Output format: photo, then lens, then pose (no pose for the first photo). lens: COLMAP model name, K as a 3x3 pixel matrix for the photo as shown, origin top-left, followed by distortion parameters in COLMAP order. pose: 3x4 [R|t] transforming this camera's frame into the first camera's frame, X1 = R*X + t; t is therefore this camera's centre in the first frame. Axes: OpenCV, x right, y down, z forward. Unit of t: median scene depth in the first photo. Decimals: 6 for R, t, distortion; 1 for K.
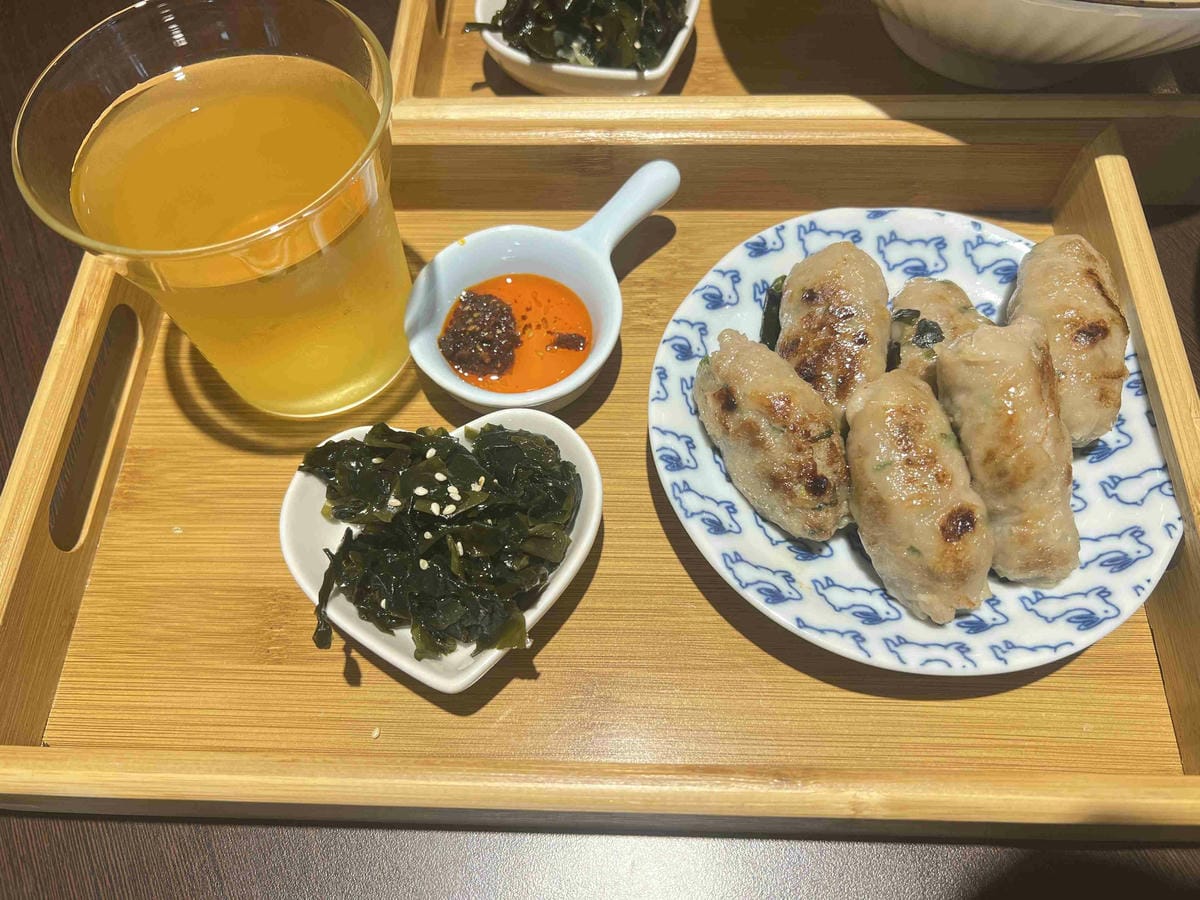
lens RADIAL K [[929.1, 0, 570.0], [0, 929.1, 449.3], [0, 0, 1]] dist [0.064341, -0.112393]
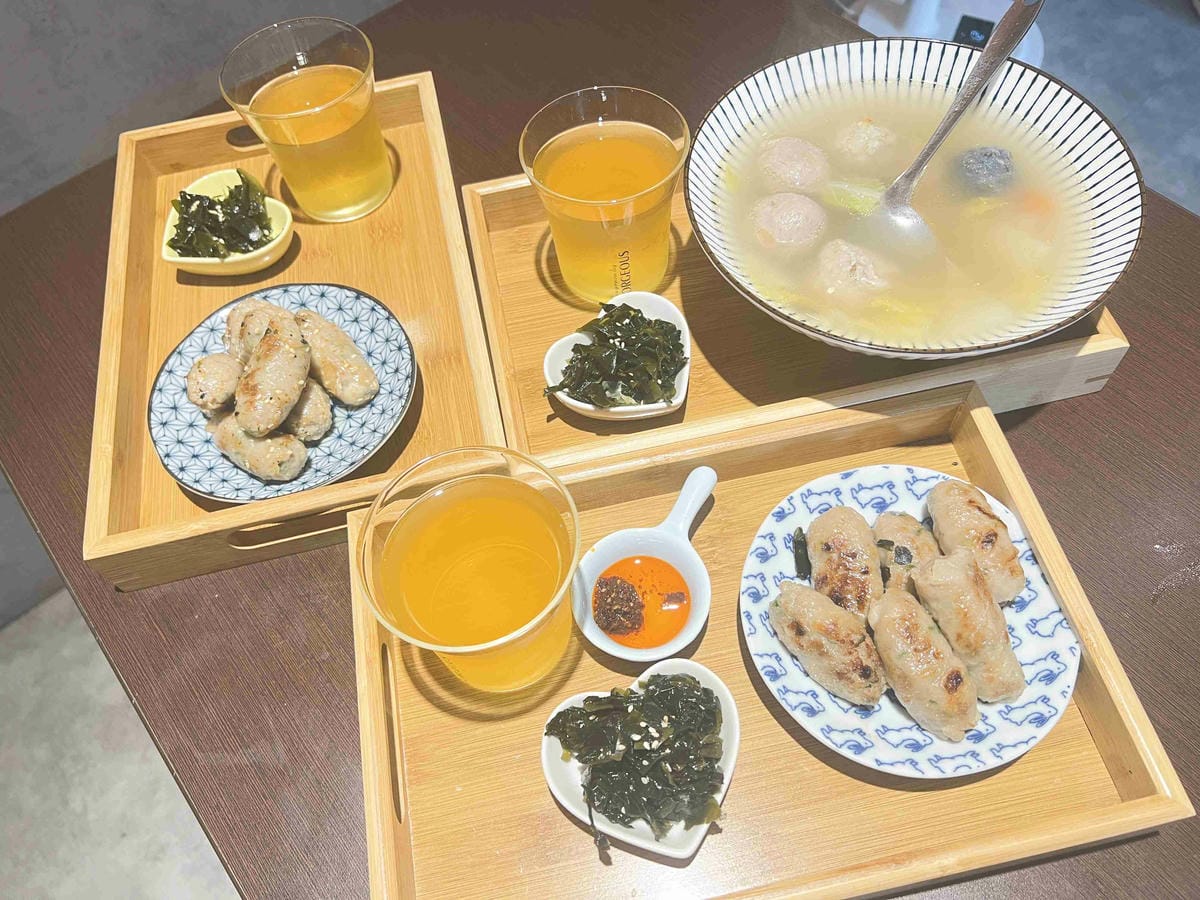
lens RADIAL K [[929.1, 0, 570.0], [0, 929.1, 449.3], [0, 0, 1]] dist [0.064341, -0.112393]
pose [[0.973376, -0.215383, 0.078416, -0.273380], [0.220923, 0.972739, -0.070515, -0.330505], [-0.061091, 0.085961, 0.994424, -0.612398]]
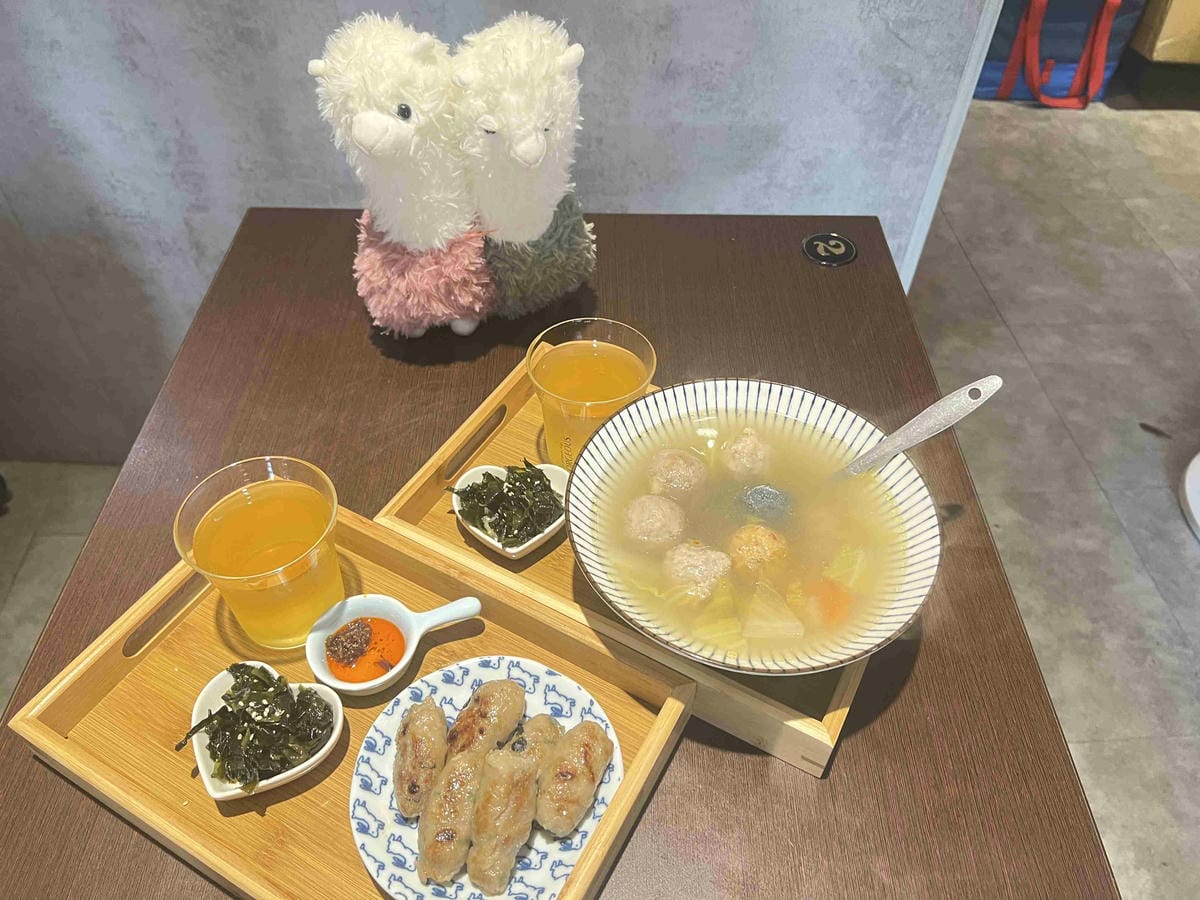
lens RADIAL K [[929.1, 0, 570.0], [0, 929.1, 449.3], [0, 0, 1]] dist [0.064341, -0.112393]
pose [[0.882159, 0.361079, -0.302351, 0.884891], [-0.424987, 0.886979, -0.180704, -0.379404], [0.202931, 0.287906, 0.935911, -1.008245]]
